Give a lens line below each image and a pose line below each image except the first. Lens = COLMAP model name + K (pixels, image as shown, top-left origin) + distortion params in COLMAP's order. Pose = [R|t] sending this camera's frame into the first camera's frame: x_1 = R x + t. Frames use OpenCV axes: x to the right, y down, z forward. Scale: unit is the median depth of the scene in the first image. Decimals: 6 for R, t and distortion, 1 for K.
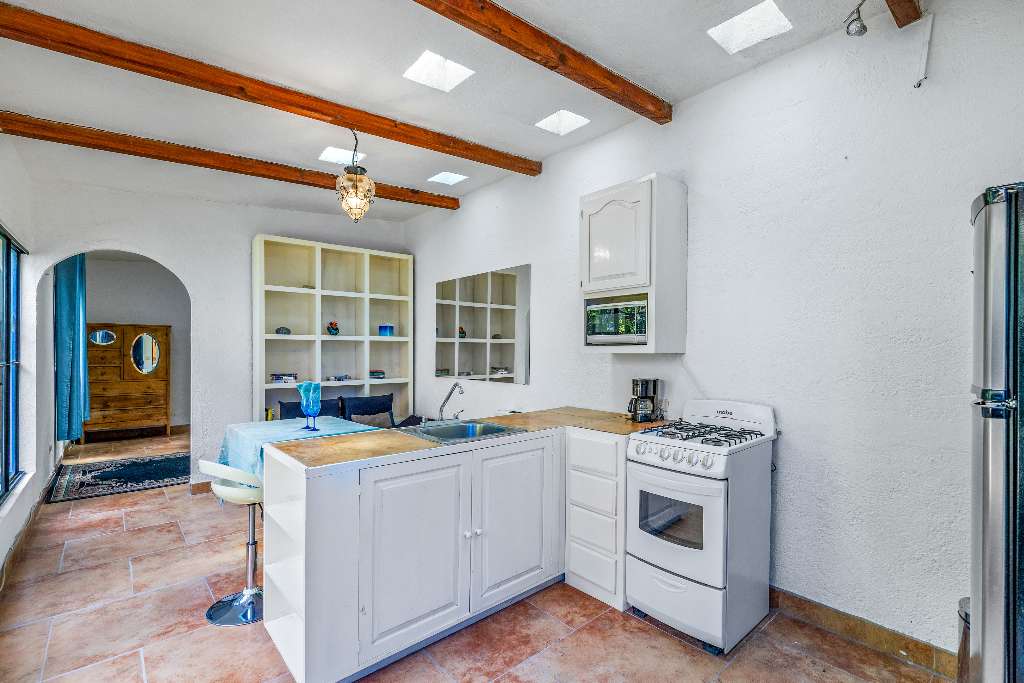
lens RADIAL K [[430.5, 0, 511.6], [0, 430.5, 346.6], [0, 0, 1]] dist [0.002990, -0.000071]
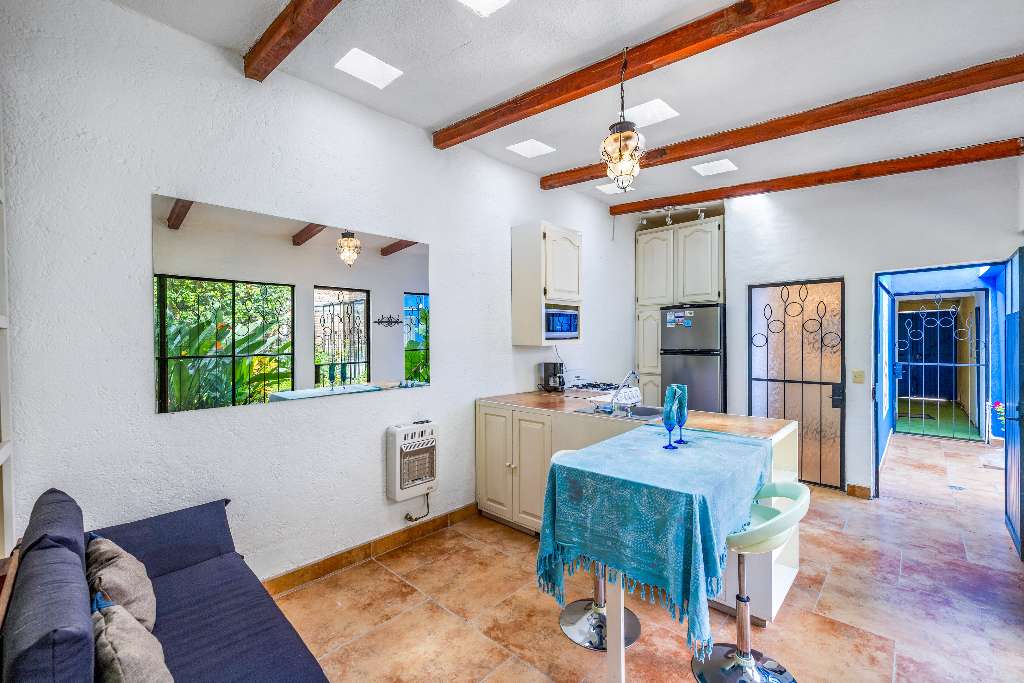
lens RADIAL K [[430.5, 0, 512.4], [0, 430.5, 339.7], [0, 0, 1]] dist [0.002990, -0.000071]
pose [[-0.056902, 0.000379, 0.998380, -1.123394], [0.009404, 0.999956, 0.000157, -0.004267], [-0.998335, 0.009398, -0.056903, 1.209672]]
